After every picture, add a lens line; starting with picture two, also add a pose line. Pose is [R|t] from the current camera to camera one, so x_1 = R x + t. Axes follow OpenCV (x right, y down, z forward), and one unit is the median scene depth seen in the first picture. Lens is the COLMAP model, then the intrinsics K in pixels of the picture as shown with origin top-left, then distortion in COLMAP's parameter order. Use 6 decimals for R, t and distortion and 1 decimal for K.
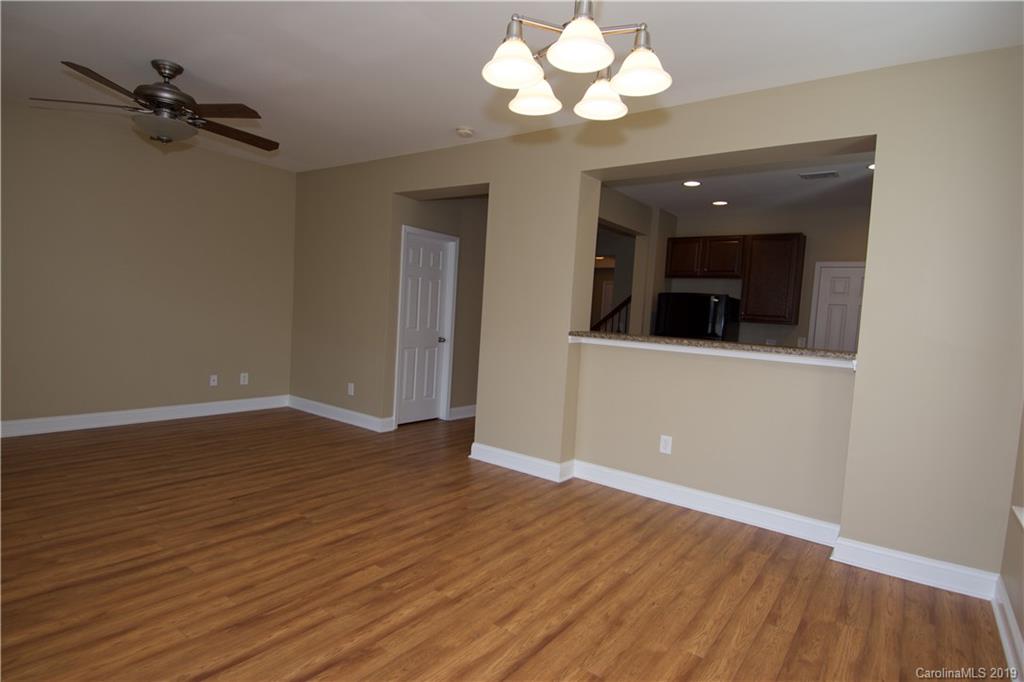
lens RADIAL K [[534.9, 0, 517.2], [0, 534.9, 342.1], [0, 0, 1]] dist [0.051109, -0.055422]
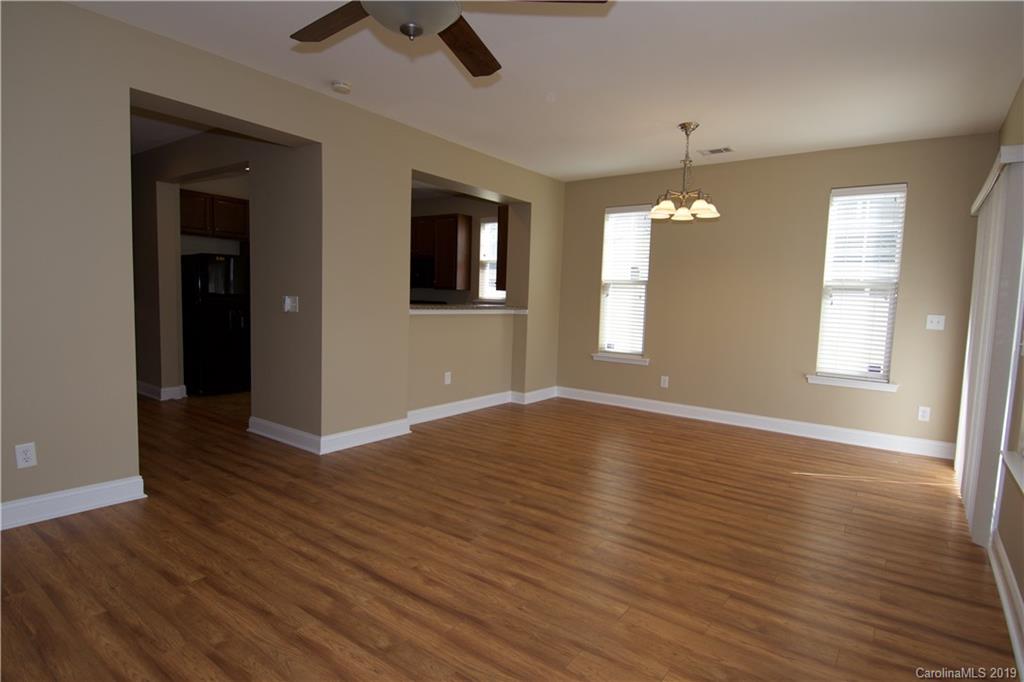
lens RADIAL K [[534.9, 0, 517.2], [0, 534.9, 342.1], [0, 0, 1]] dist [0.051109, -0.055422]
pose [[0.004068, -0.145443, 0.989358, -1.287612], [0.026761, 0.989028, 0.145285, -0.123928], [-0.999634, 0.025885, 0.007915, 0.906980]]
